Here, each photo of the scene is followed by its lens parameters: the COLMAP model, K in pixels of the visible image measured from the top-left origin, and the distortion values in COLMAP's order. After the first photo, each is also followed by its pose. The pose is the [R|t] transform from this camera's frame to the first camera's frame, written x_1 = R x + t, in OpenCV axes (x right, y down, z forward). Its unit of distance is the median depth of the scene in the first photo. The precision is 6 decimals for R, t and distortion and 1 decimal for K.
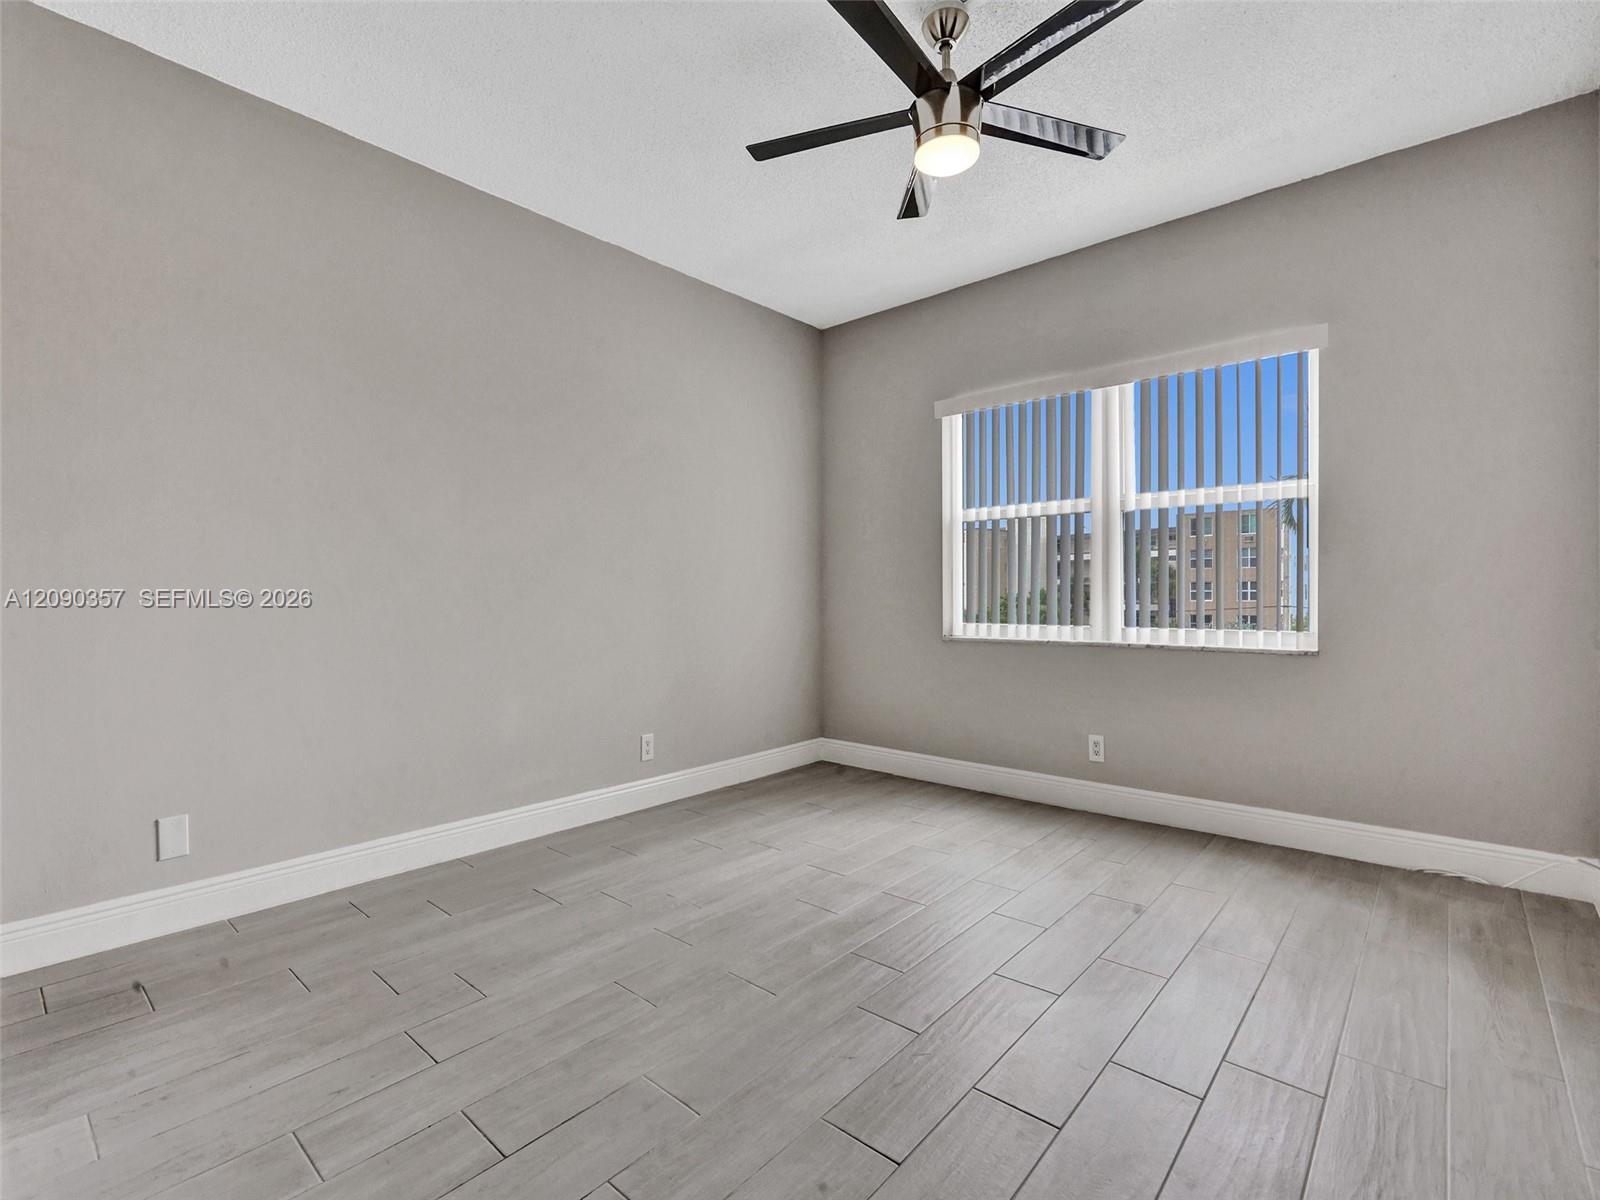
lens RADIAL K [[739.4, 0, 800.0], [0, 739.4, 600.0], [0, 0, 1]] dist [0.002121, 0.000387]
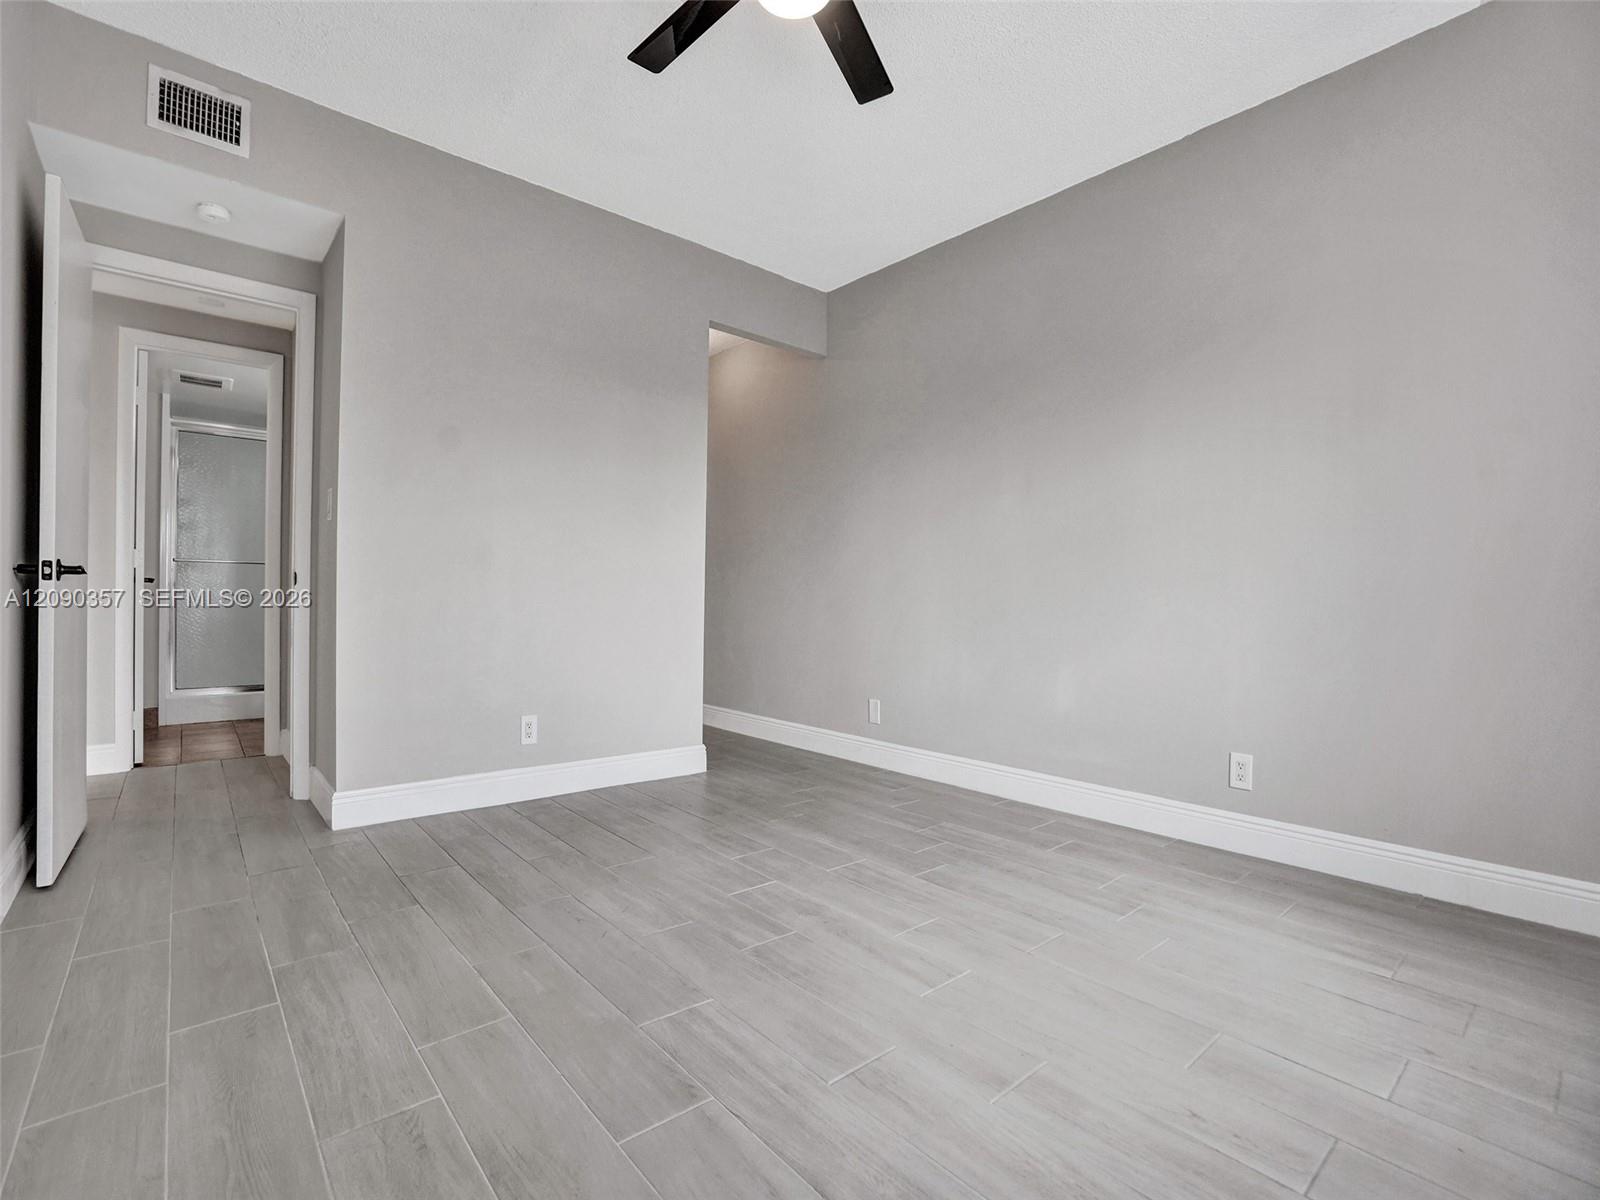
lens RADIAL K [[735.6, 0, 794.7], [0, 735.6, 583.4], [0, 0, 1]] dist [-0.024116, 0.000433]
pose [[-0.145527, -0.032104, -0.988833, 0.906173], [-0.018444, 0.999388, -0.029732, 0.067715], [0.989182, 0.013911, -0.146030, 1.043412]]
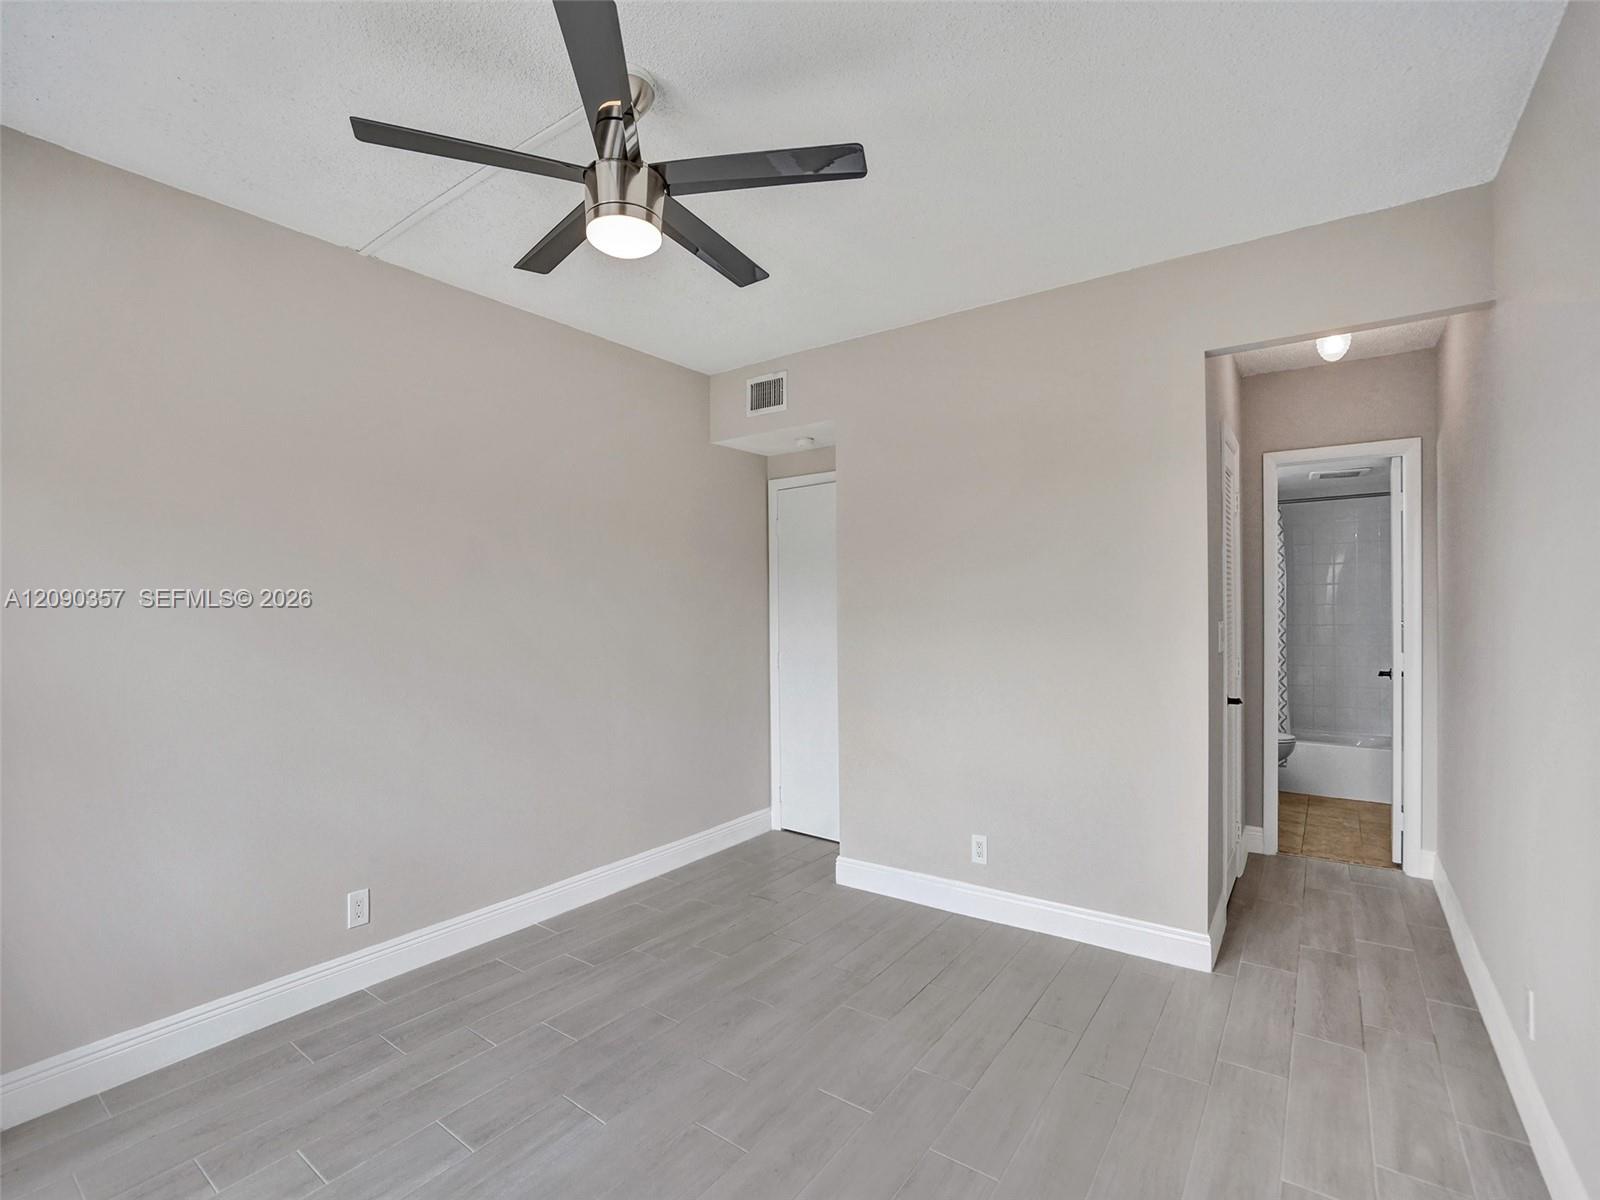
lens RADIAL K [[741.6, 0, 797.0], [0, 741.6, 606.4], [0, 0, 1]] dist [-0.050036, 0.014366]
pose [[-0.996693, 0.009529, -0.080697, 0.063492], [0.009665, 0.999952, -0.001295, -0.155227], [0.080681, -0.002071, -0.996738, 1.727043]]
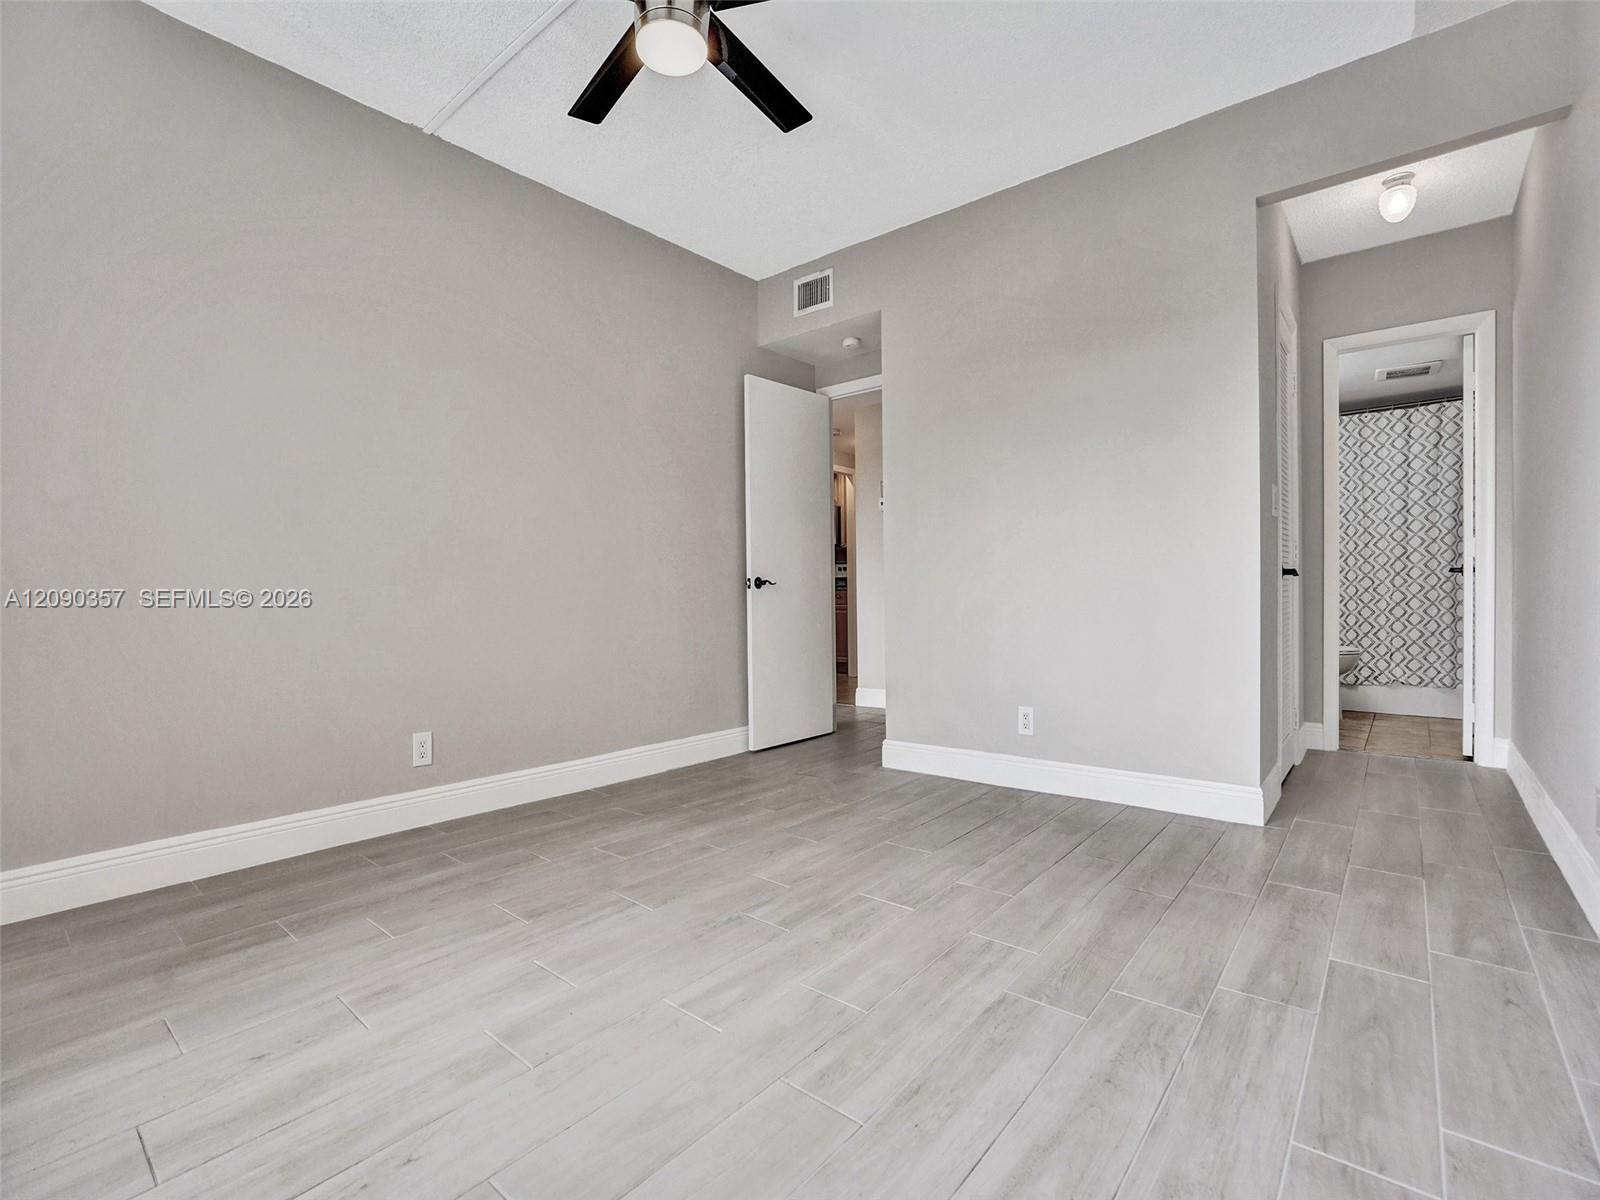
lens RADIAL K [[742.8, 0, 800.0], [0, 742.8, 600.0], [0, 0, 1]] dist [-0.049576, 0.015363]
pose [[-0.999829, 0.010293, -0.015391, 0.056342], [0.010171, 0.999917, 0.007971, 0.065160], [0.015472, 0.007813, -0.999850, 1.751672]]
